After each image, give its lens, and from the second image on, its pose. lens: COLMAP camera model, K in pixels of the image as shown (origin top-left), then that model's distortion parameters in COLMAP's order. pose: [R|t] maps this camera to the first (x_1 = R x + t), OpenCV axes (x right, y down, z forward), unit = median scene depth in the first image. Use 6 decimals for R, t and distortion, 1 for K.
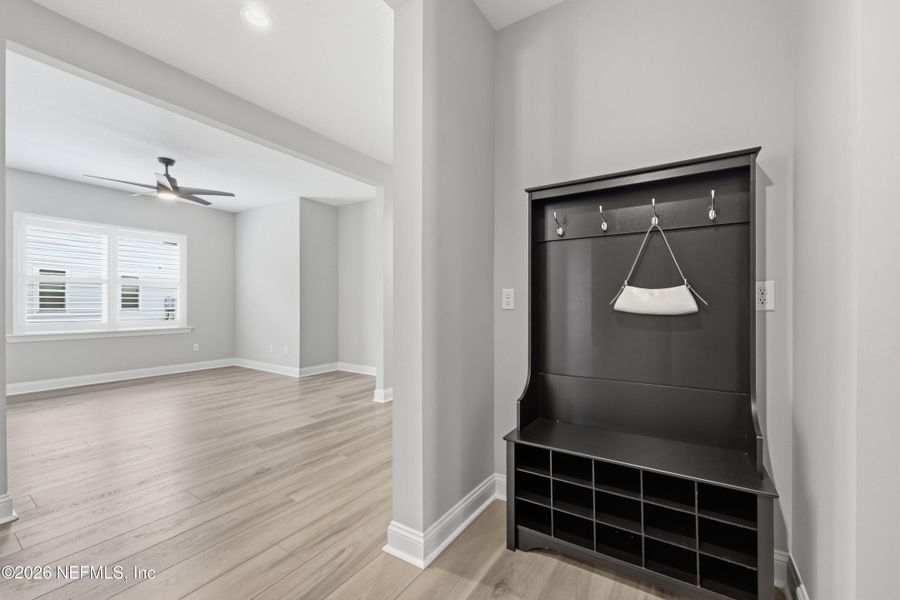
lens RADIAL K [[369.4, 0, 453.5], [0, 369.4, 301.9], [0, 0, 1]] dist [0.004756, 0.000126]
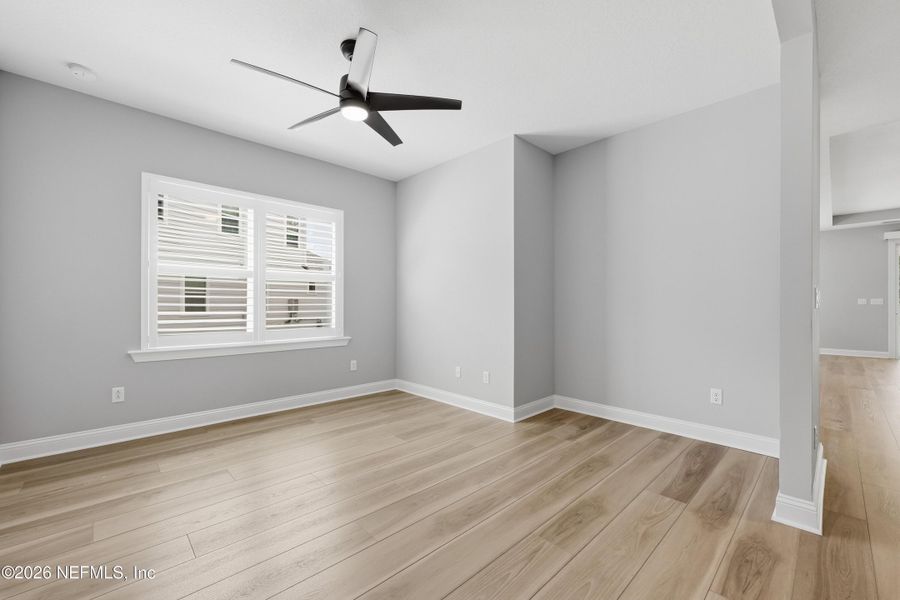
lens RADIAL K [[369.4, 0, 450.3], [0, 369.4, 302.4], [0, 0, 1]] dist [0.004756, 0.000126]
pose [[0.976571, -0.005507, -0.215127, -0.380056], [0.005266, 0.999985, -0.001695, 0.001829], [0.215133, 0.000522, 0.976585, 0.359093]]
